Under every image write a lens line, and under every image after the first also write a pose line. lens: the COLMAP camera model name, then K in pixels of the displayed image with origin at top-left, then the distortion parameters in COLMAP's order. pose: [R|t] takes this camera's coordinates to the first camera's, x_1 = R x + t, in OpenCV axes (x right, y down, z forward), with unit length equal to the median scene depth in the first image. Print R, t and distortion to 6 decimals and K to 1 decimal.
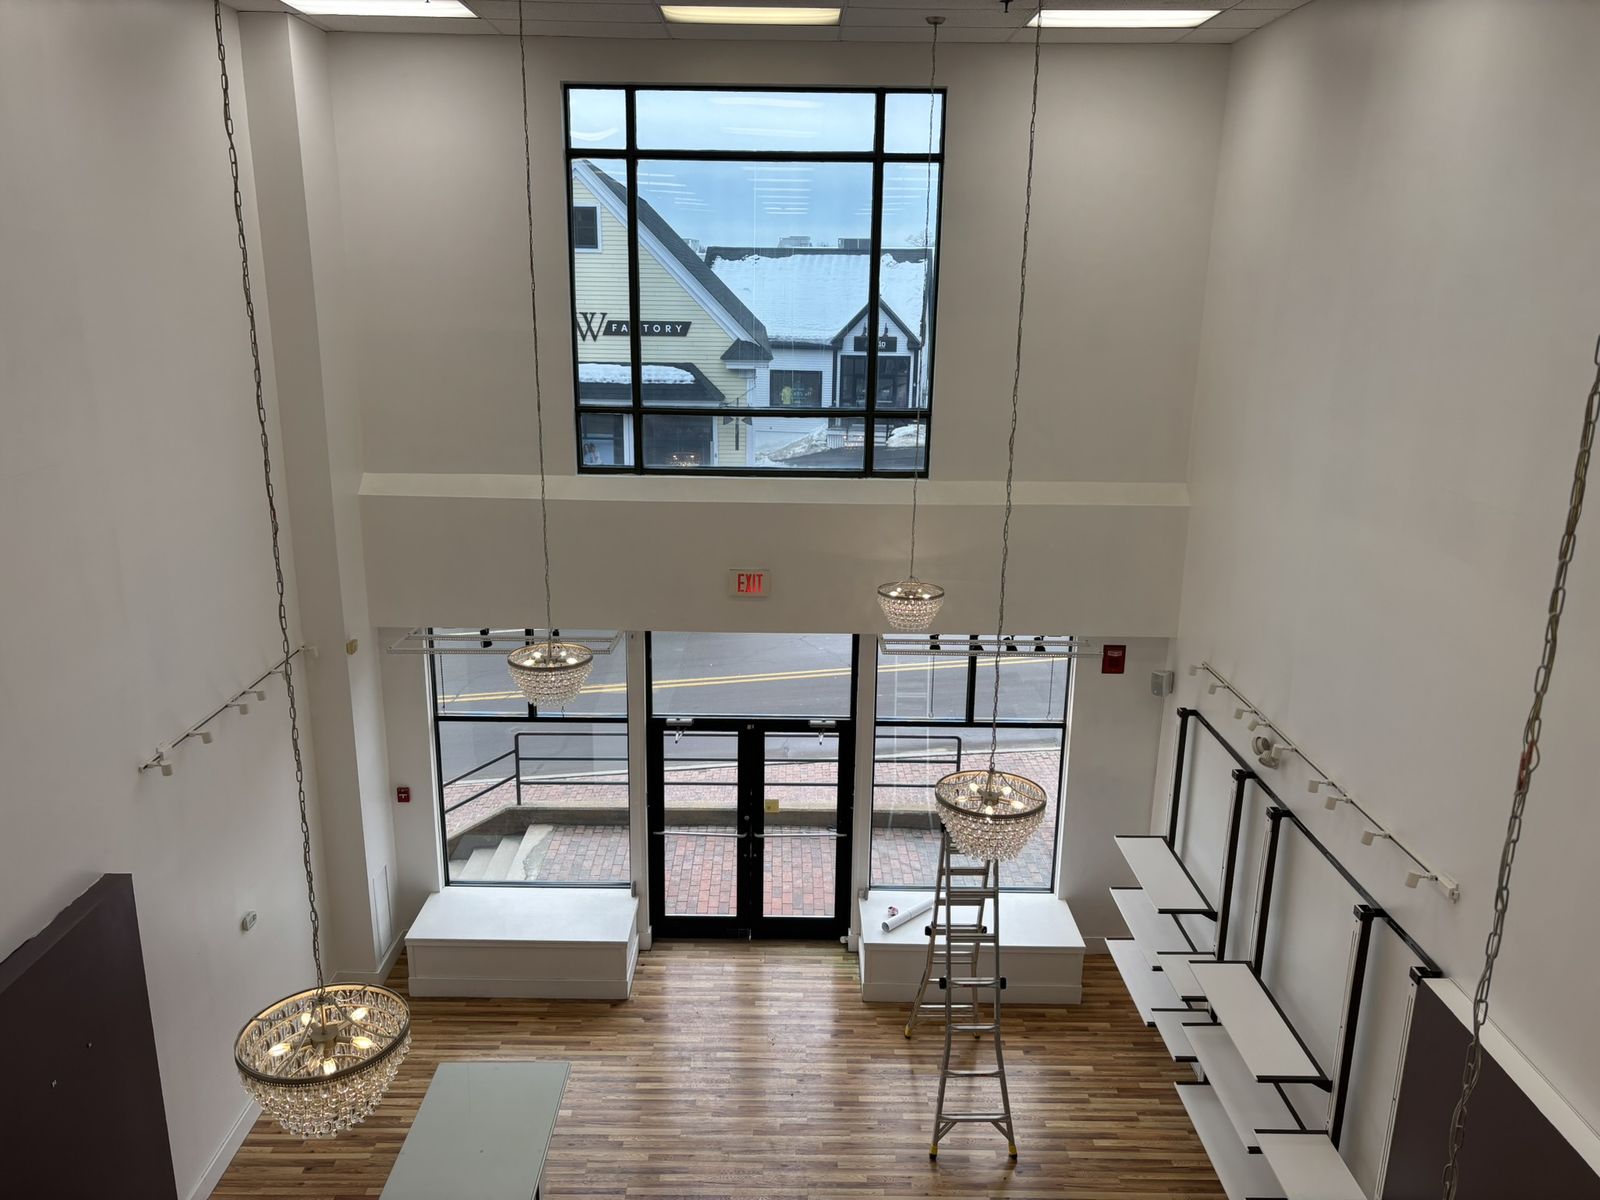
lens RADIAL K [[1209.1, 0, 798.5], [0, 1209.1, 619.9], [0, 0, 1]] dist [0.058954, -0.037192]
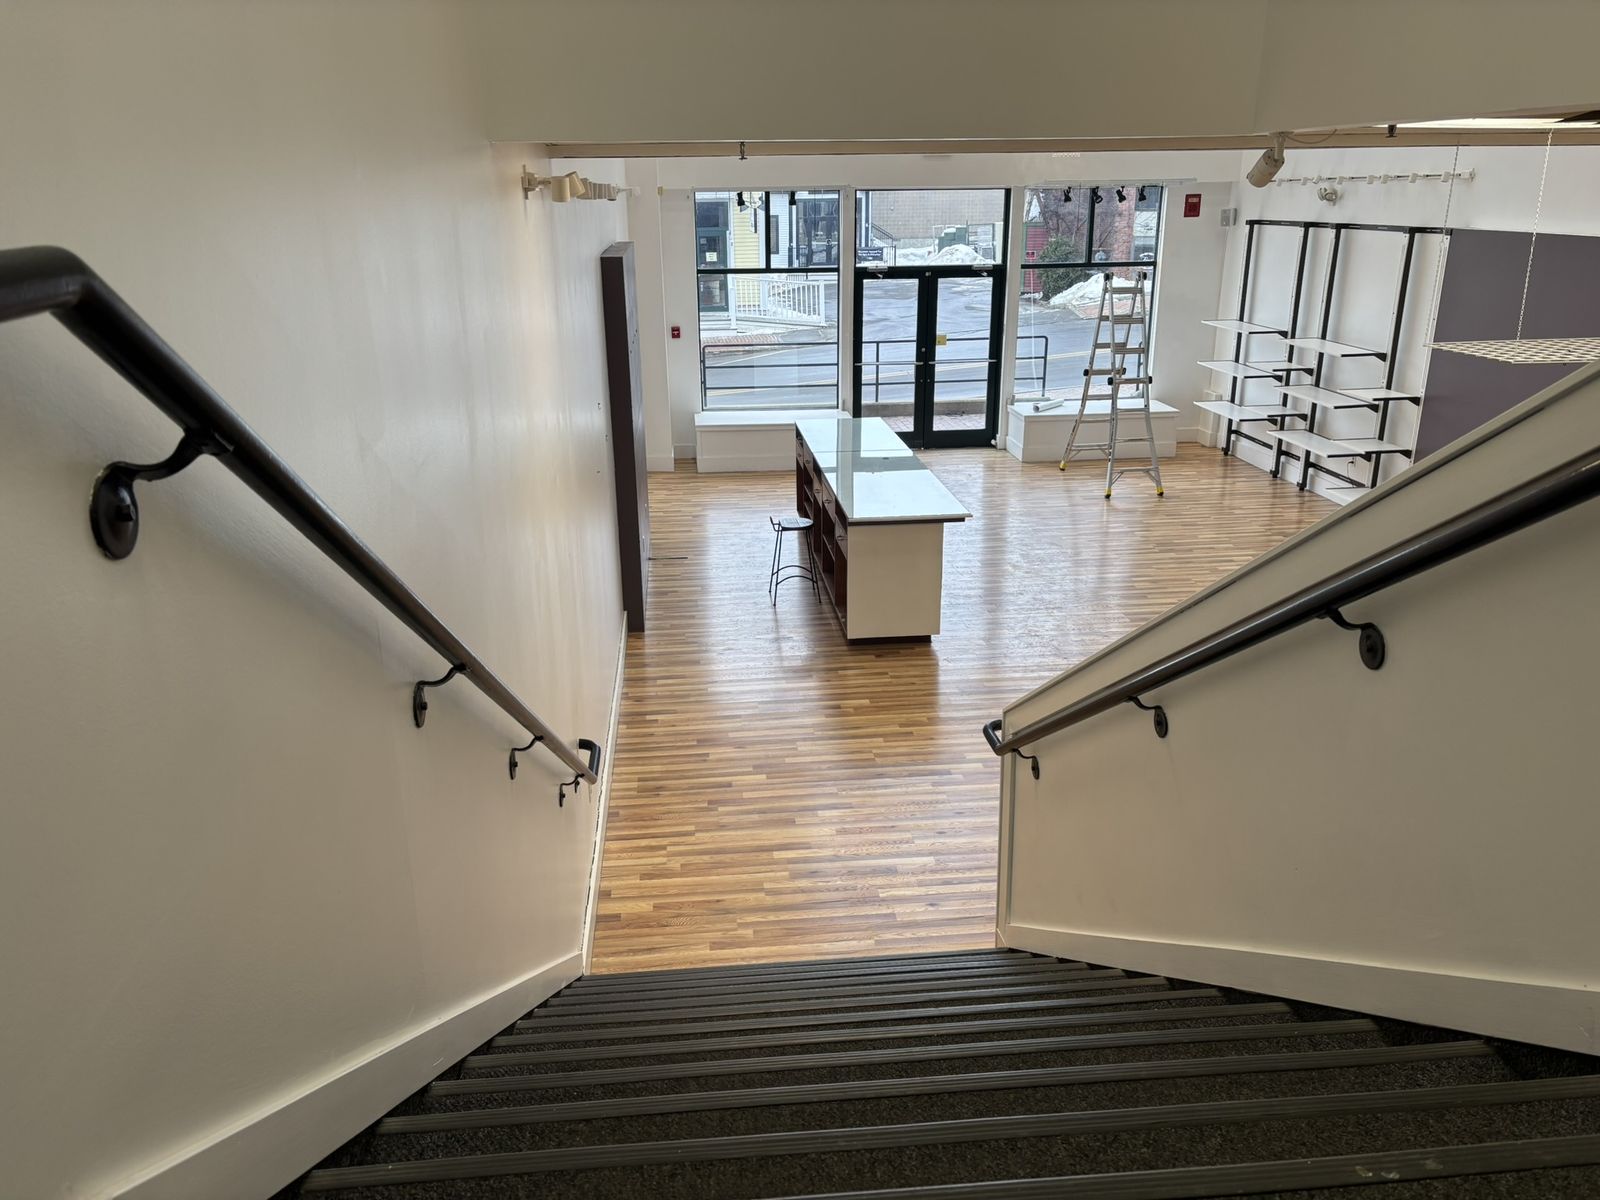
lens RADIAL K [[1209.1, 0, 800.0], [0, 1209.1, 601.1], [0, 0, 1]] dist [0.058954, -0.037192]
pose [[0.995791, -0.055637, 0.072841, -0.310440], [0.051616, 0.997098, 0.055966, 0.381775], [-0.075743, -0.051971, 0.995772, -0.369309]]
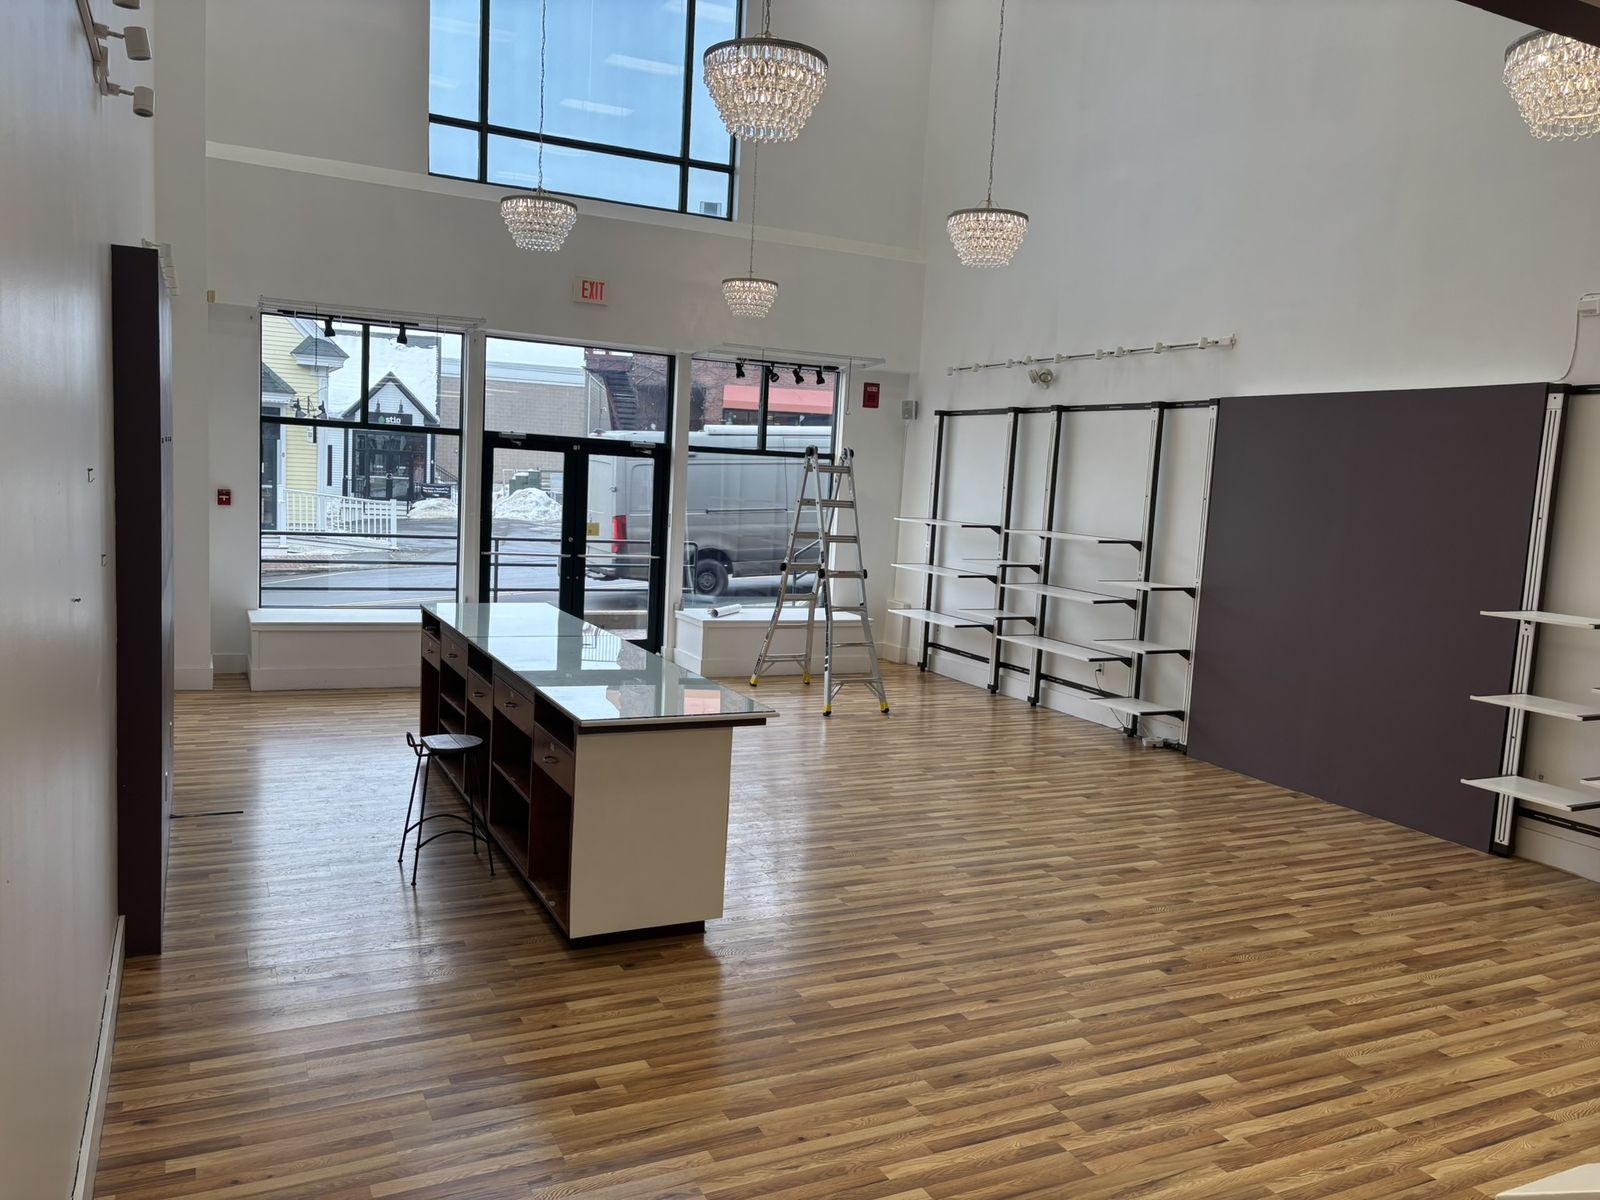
lens RADIAL K [[1209.1, 0, 798.3], [0, 1209.1, 595.7], [0, 0, 1]] dist [0.058954, -0.037192]
pose [[0.903765, -0.015739, 0.427740, -0.337999], [0.080160, 0.987866, -0.133020, 0.394107], [-0.420456, 0.154506, 0.894061, -0.035841]]
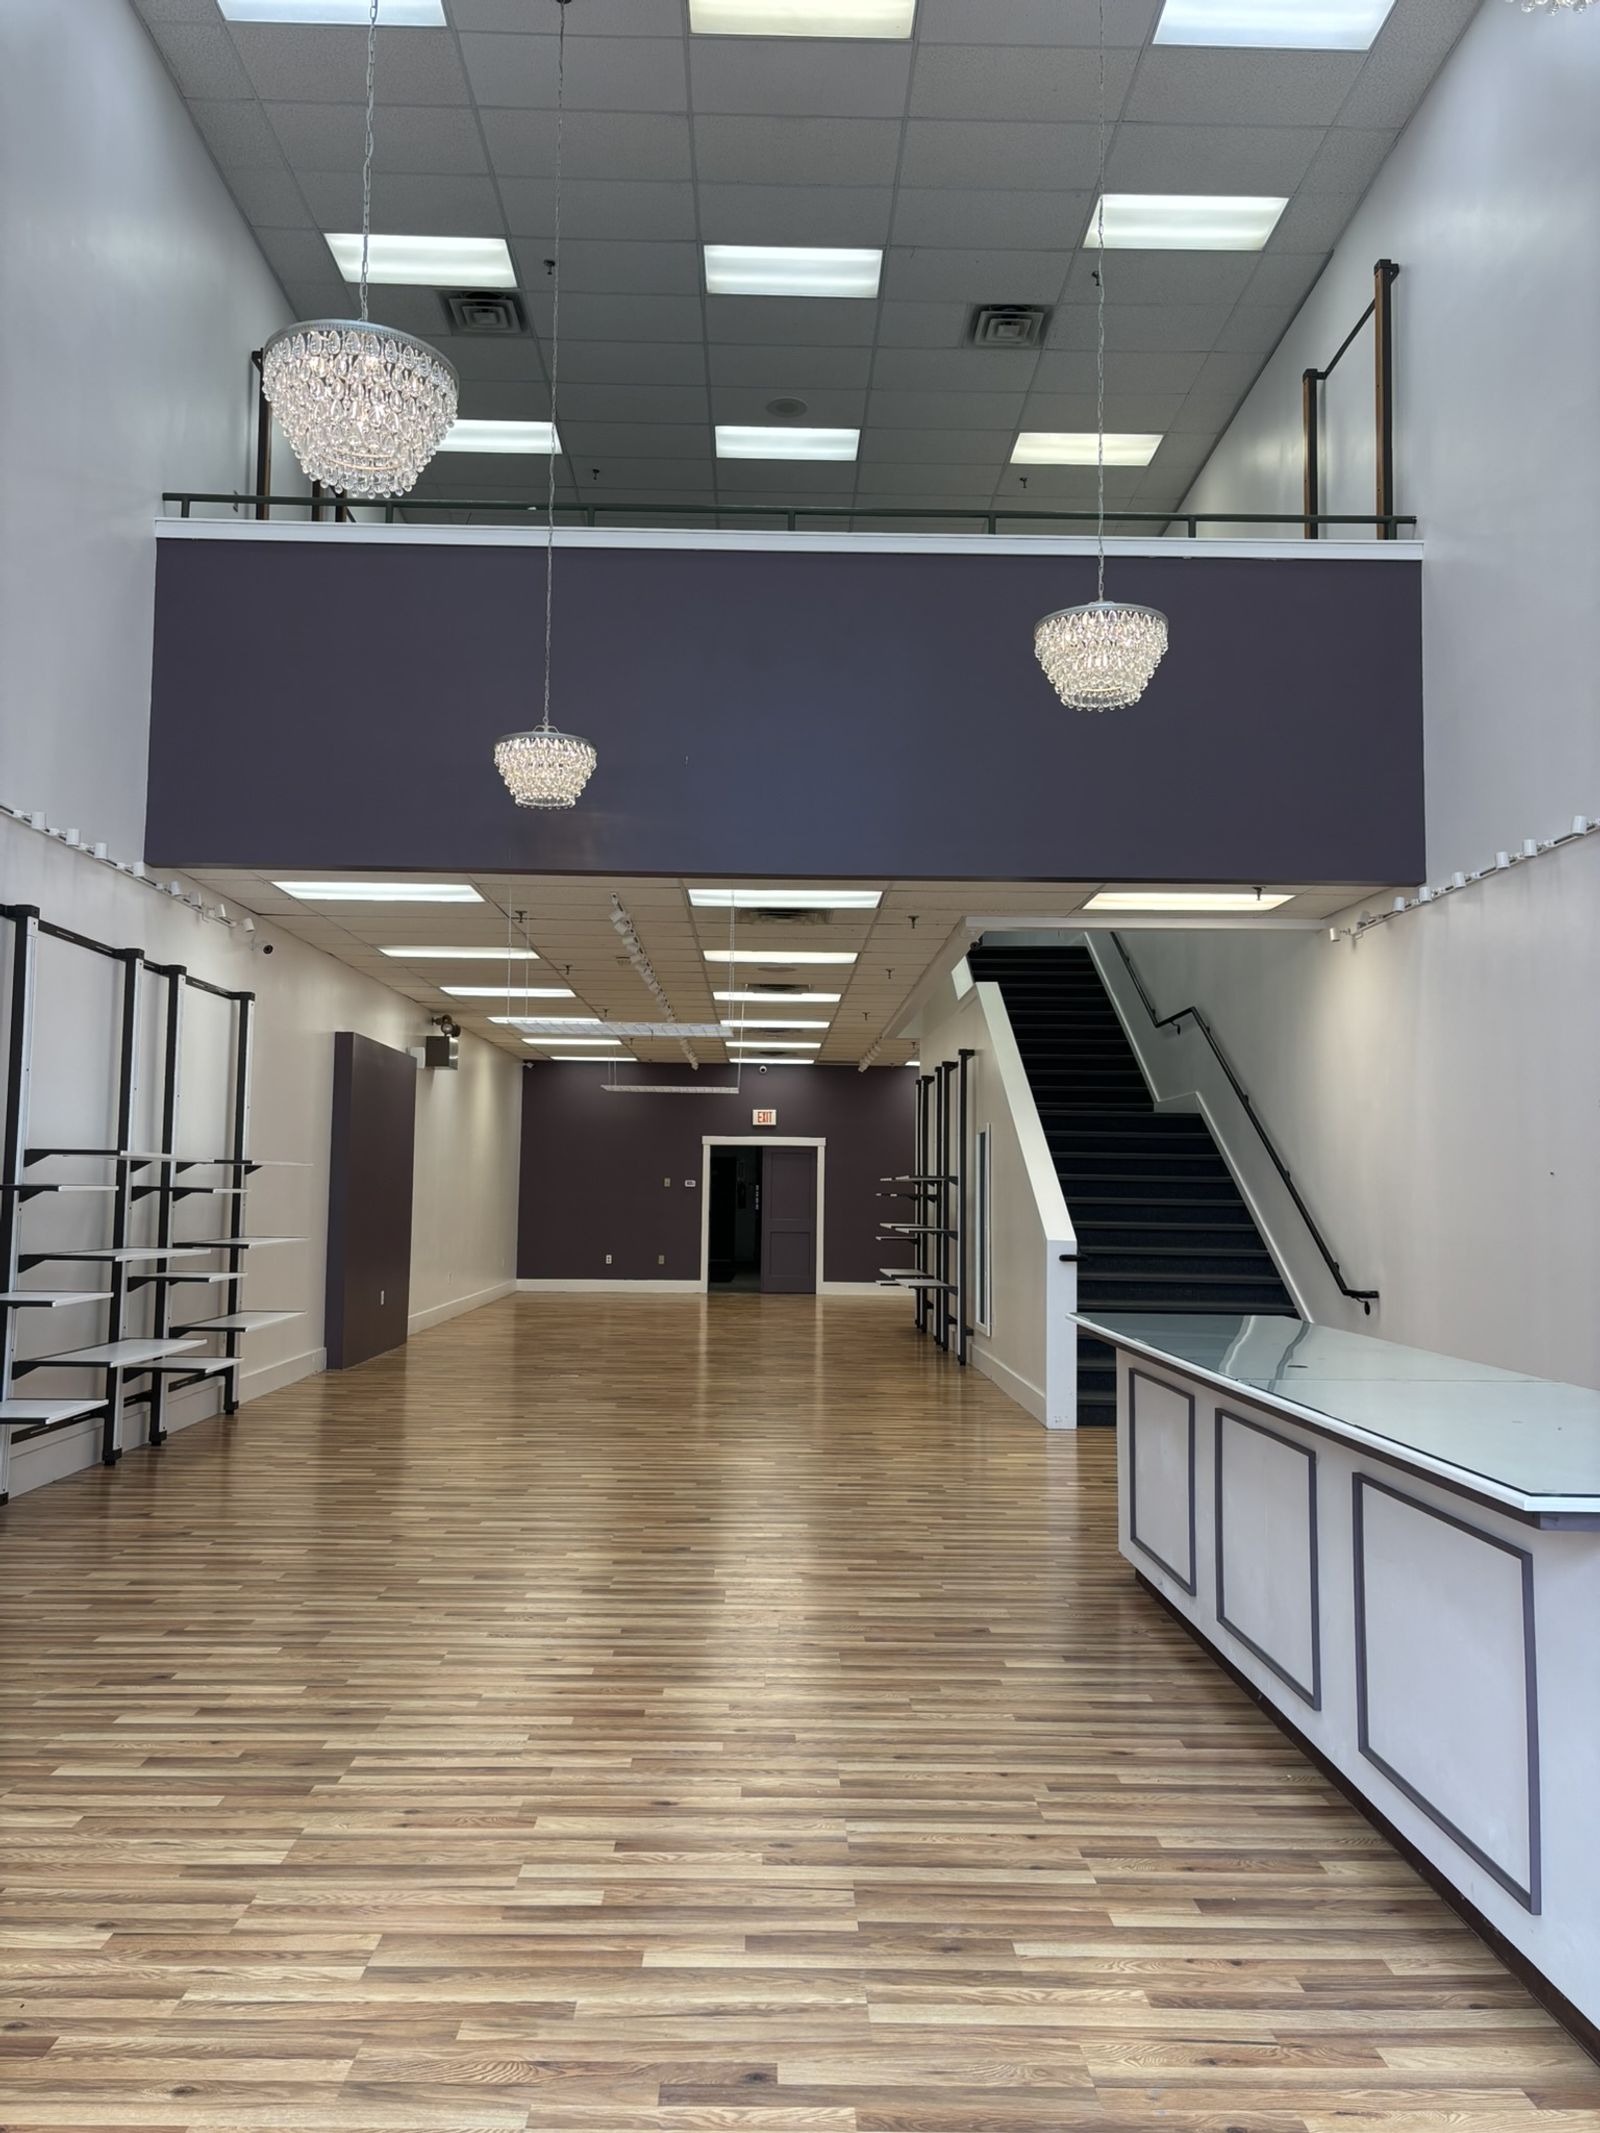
lens RADIAL K [[1611.9, 0, 782.0], [0, 1611.9, 1066.8], [0, 0, 1]] dist [0.058954, -0.037192]
pose [[-0.999538, -0.030384, 0.000188, -0.026241], [-0.029768, 0.980497, 0.194268, 0.168286], [-0.006087, 0.194173, -0.980948, 0.996975]]
